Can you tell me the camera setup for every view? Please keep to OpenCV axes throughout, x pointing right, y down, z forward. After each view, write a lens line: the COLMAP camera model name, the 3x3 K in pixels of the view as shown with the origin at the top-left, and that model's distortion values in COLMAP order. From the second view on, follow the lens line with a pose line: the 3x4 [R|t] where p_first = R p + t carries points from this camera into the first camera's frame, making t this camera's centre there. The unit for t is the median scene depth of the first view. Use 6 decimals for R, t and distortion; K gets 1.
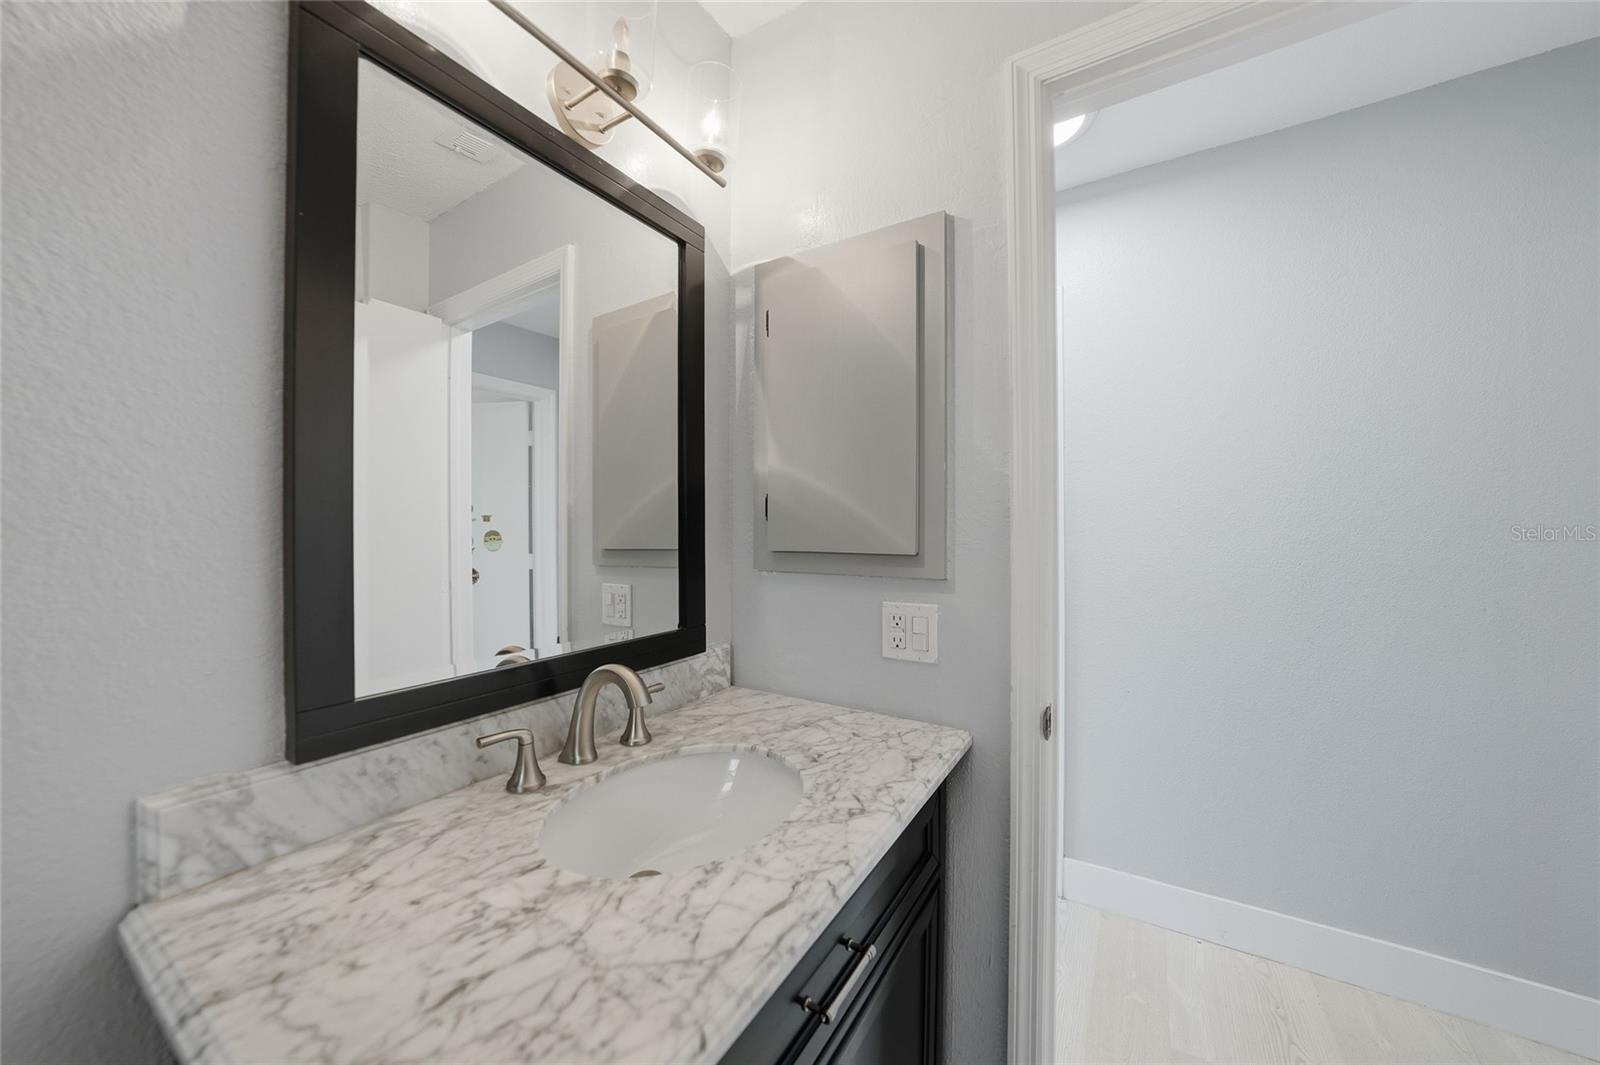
lens RADIAL K [[567.2, 0, 799.2], [0, 567.2, 528.1], [0, 0, 1]] dist [-0.026714, 0.007102]
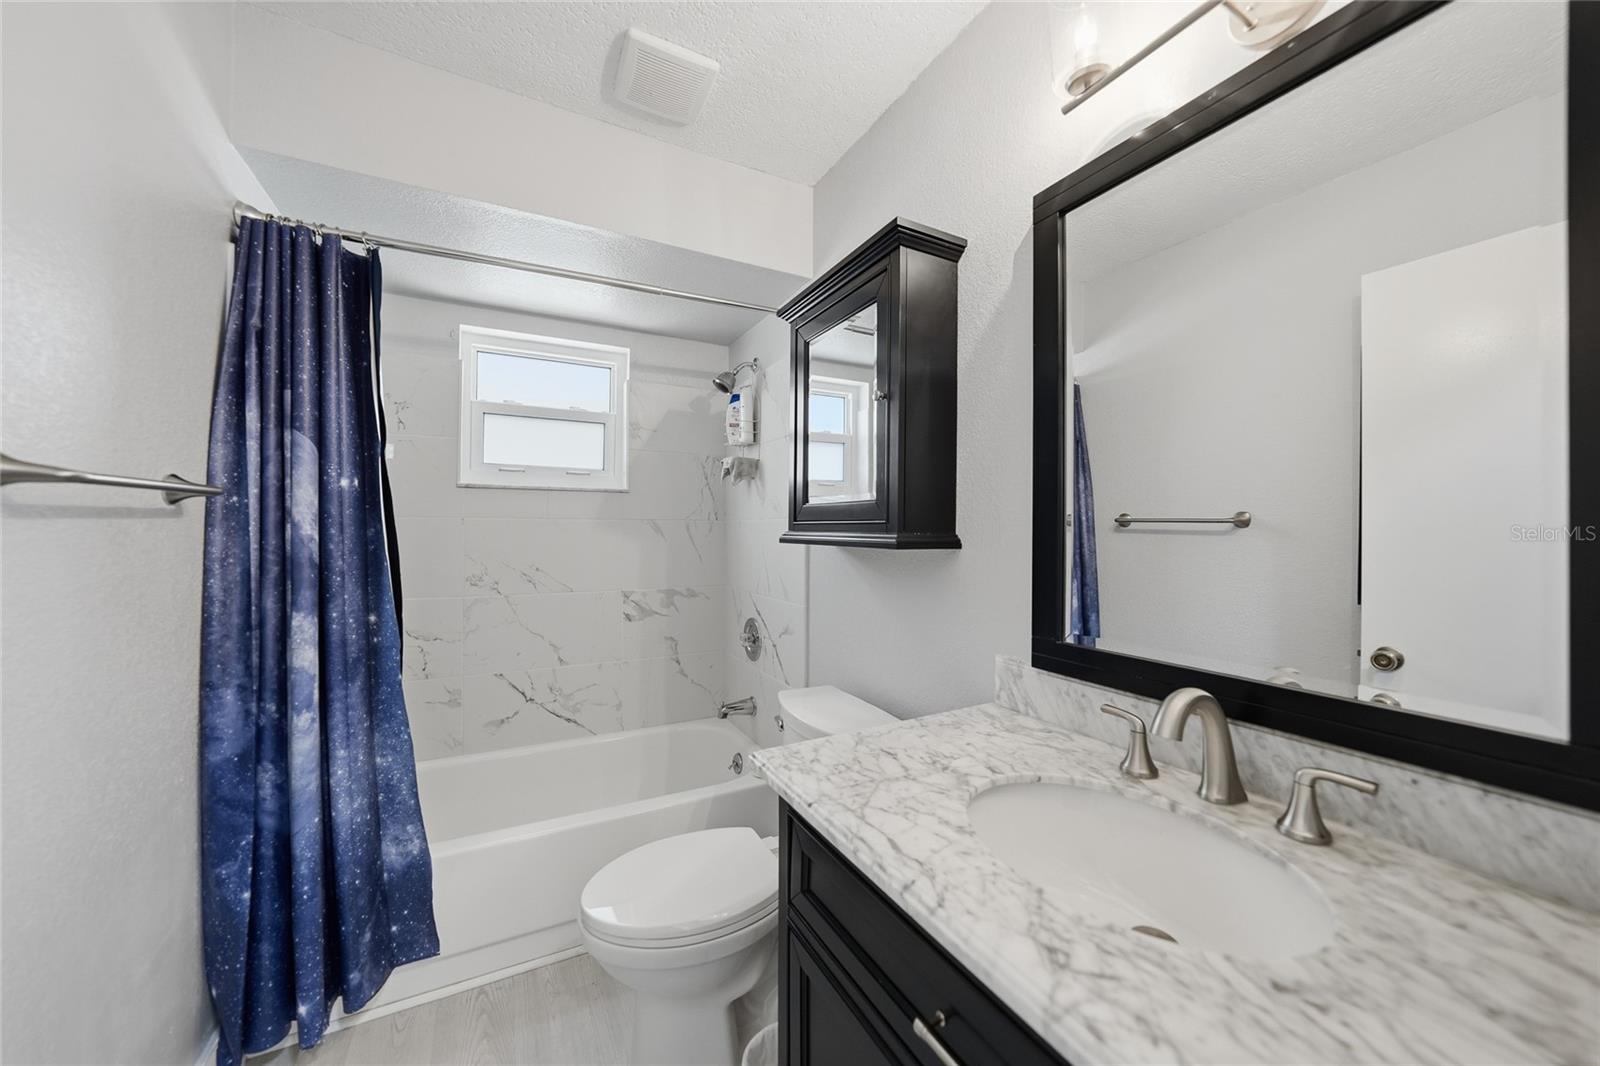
lens RADIAL K [[567.2, 0, 799.2], [0, 567.2, 528.6], [0, 0, 1]] dist [-0.026714, 0.007102]
pose [[-0.507870, -0.007564, -0.861401, 0.982212], [-0.006304, 0.999967, -0.005064, 0.011794], [0.861411, 0.002858, -0.507901, 1.283721]]
